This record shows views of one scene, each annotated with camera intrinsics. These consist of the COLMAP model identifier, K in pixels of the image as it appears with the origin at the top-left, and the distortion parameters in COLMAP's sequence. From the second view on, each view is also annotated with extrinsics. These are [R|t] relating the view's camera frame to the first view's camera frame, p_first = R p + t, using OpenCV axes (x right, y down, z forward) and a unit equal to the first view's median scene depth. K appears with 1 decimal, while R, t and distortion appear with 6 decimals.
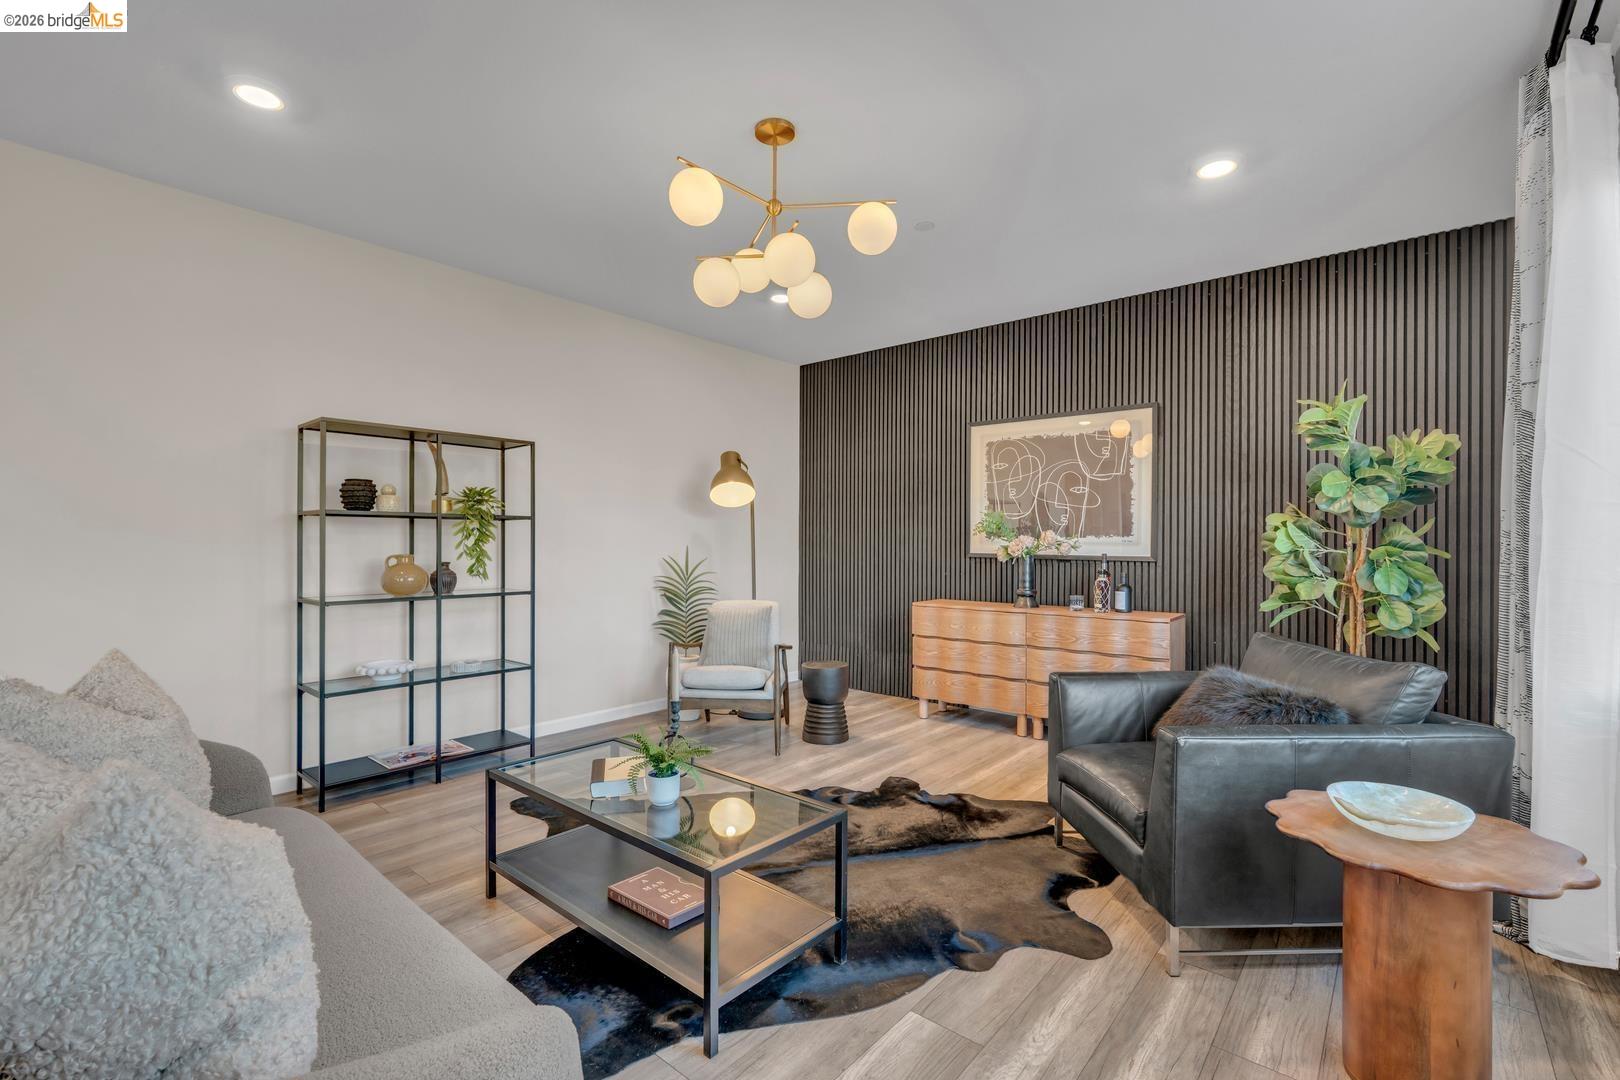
lens RADIAL K [[706.2, 0, 814.6], [0, 706.2, 539.2], [0, 0, 1]] dist [-0.003186, 0.000801]
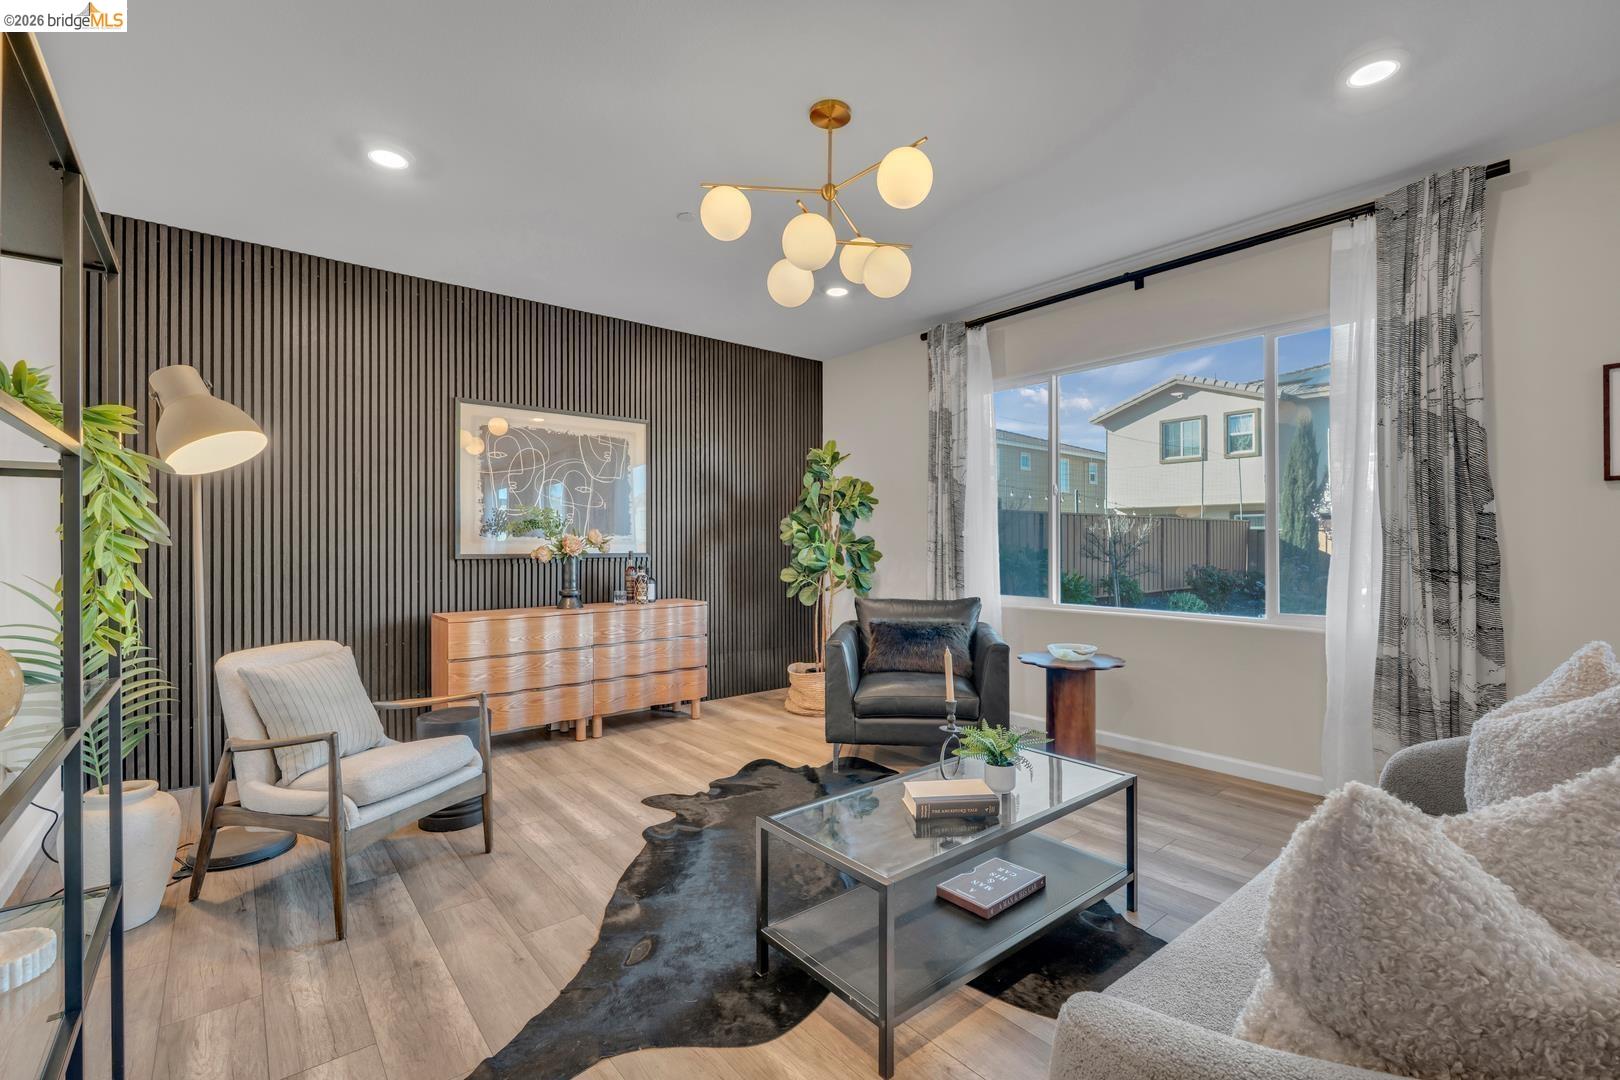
lens RADIAL K [[706.2, 0, 814.3], [0, 706.2, 538.2], [0, 0, 1]] dist [-0.003186, 0.000801]
pose [[0.183427, 0.001384, 0.983032, -0.753241], [-0.000300, 0.999999, -0.001352, 0.002409], [-0.983033, -0.000046, 0.183427, 0.635441]]
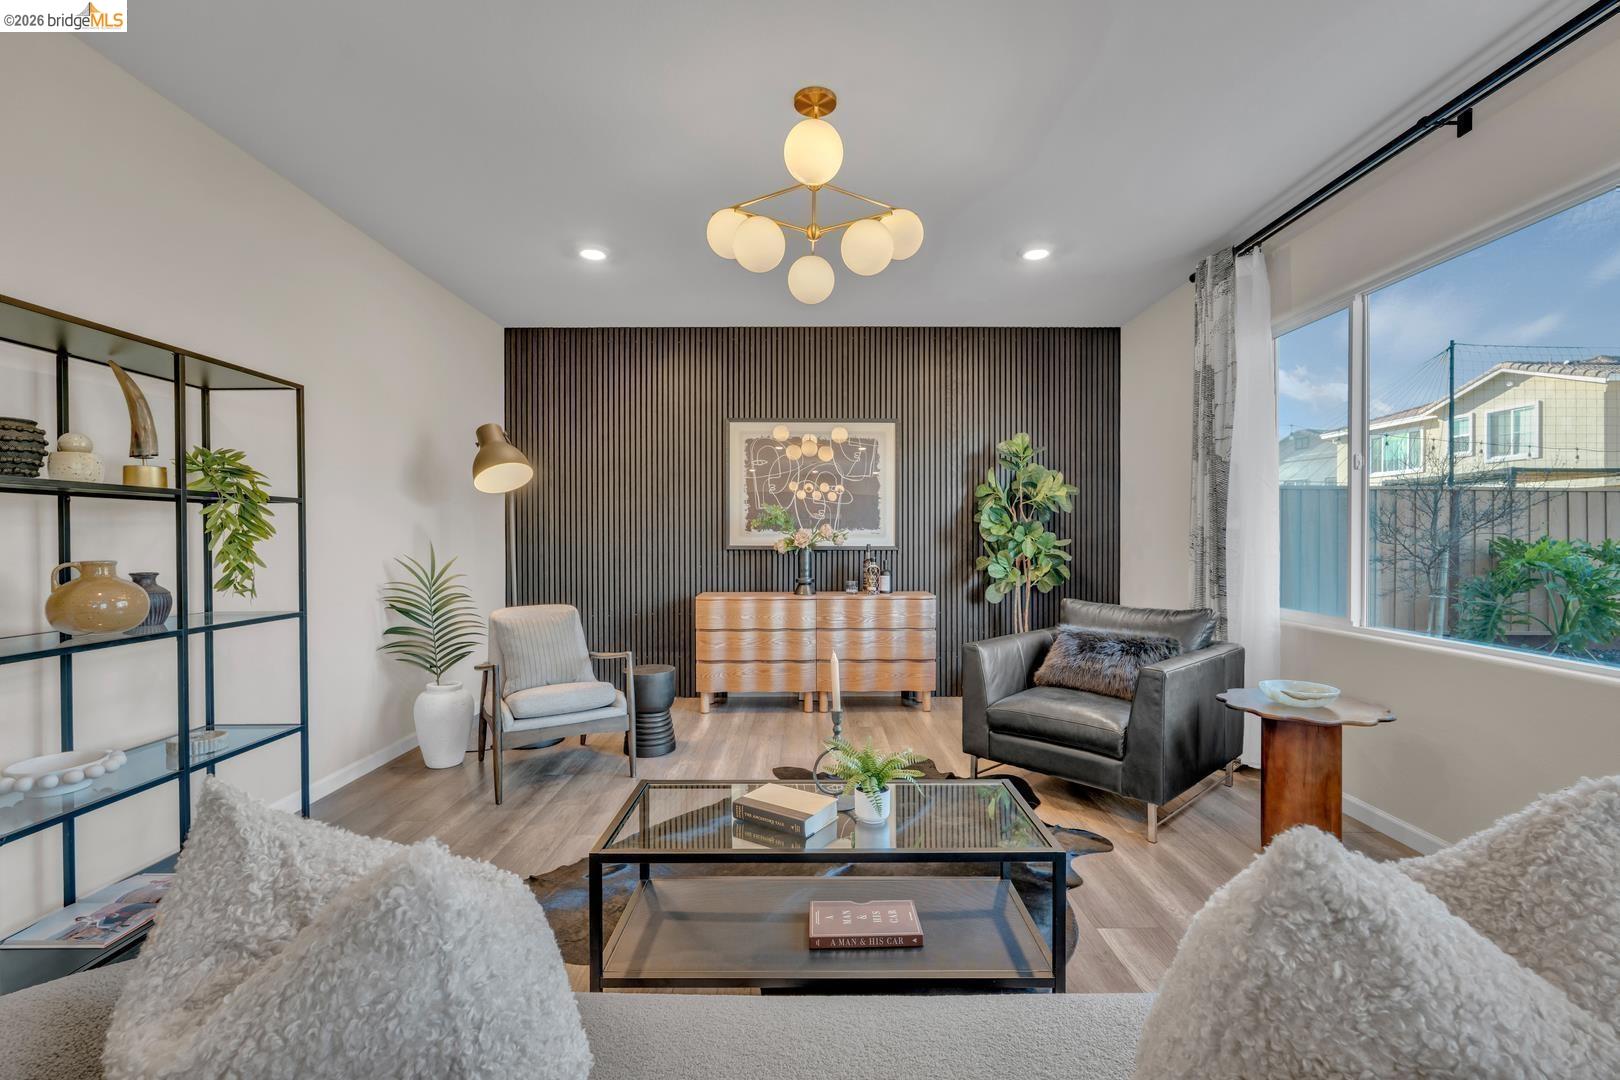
lens RADIAL K [[706.2, 0, 809.7], [0, 706.2, 537.4], [0, 0, 1]] dist [-0.003186, 0.000801]
pose [[0.762074, -0.006568, 0.647456, -0.513633], [0.001701, 0.999965, 0.008141, -0.000445], [-0.647488, -0.005103, 0.762059, 0.211183]]
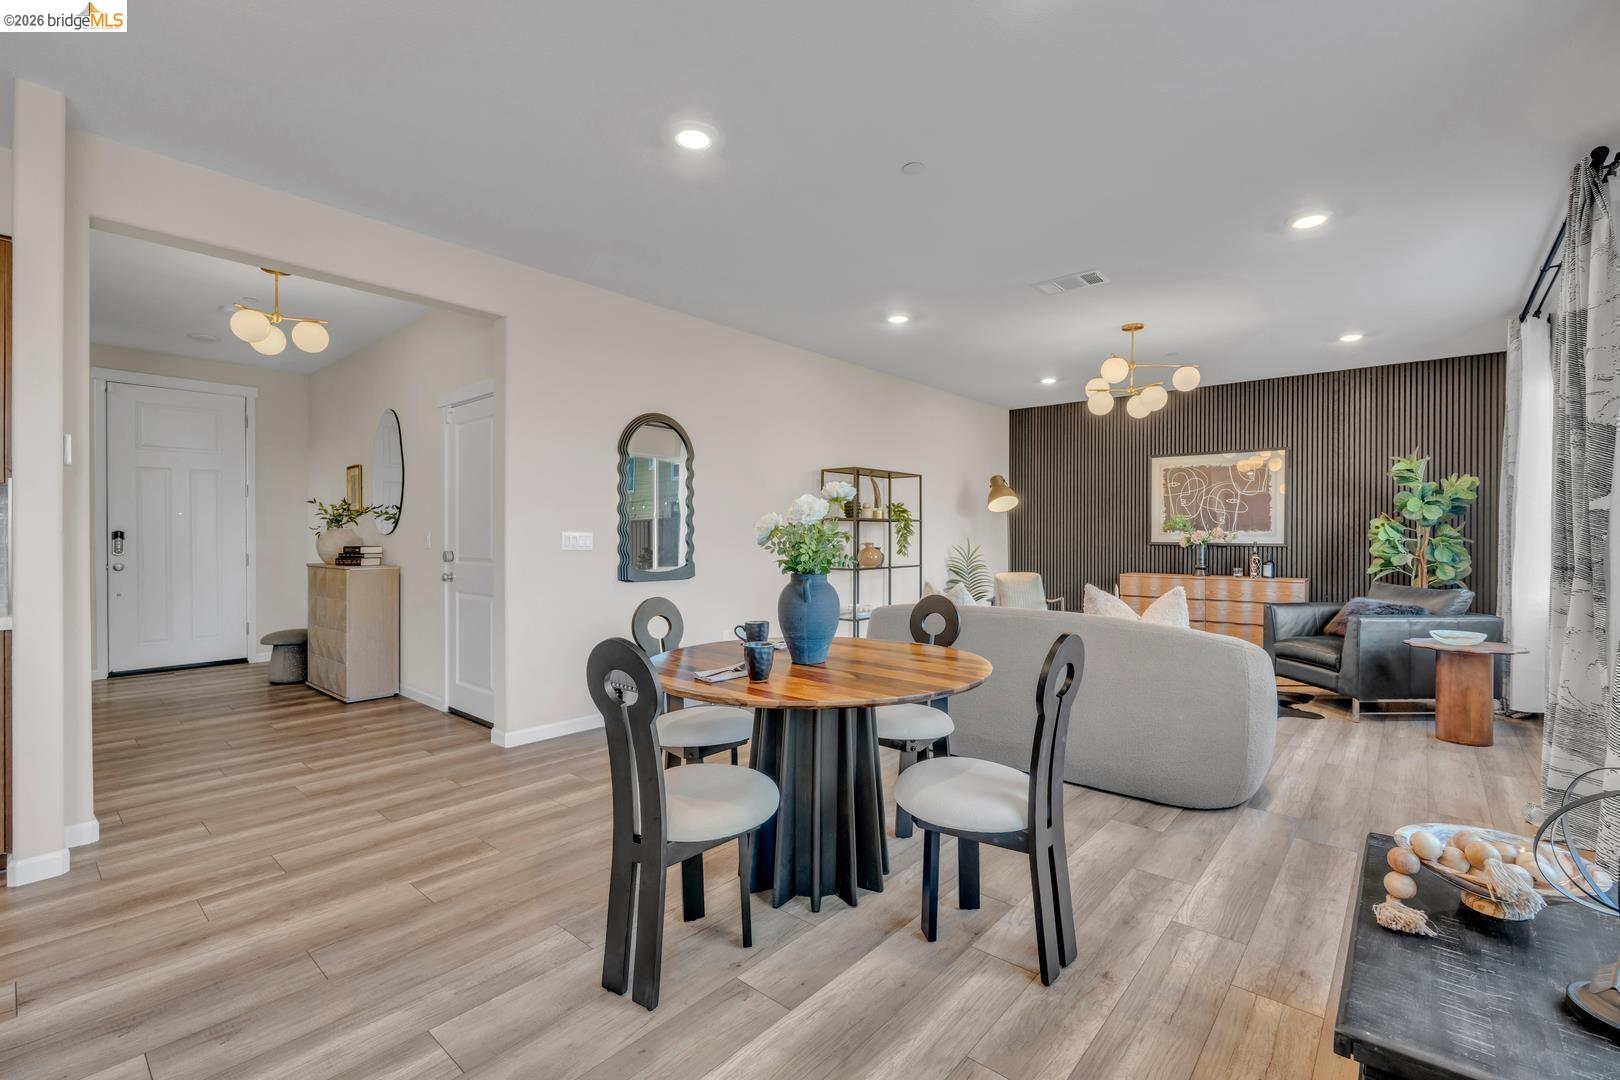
lens RADIAL K [[706.2, 0, 828.4], [0, 706.2, 534.2], [0, 0, 1]] dist [-0.003186, 0.000801]
pose [[0.999991, -0.001222, 0.004076, -0.689029], [0.001204, 0.999990, 0.004313, -0.006224], [-0.004081, -0.004308, 0.999982, -0.728211]]
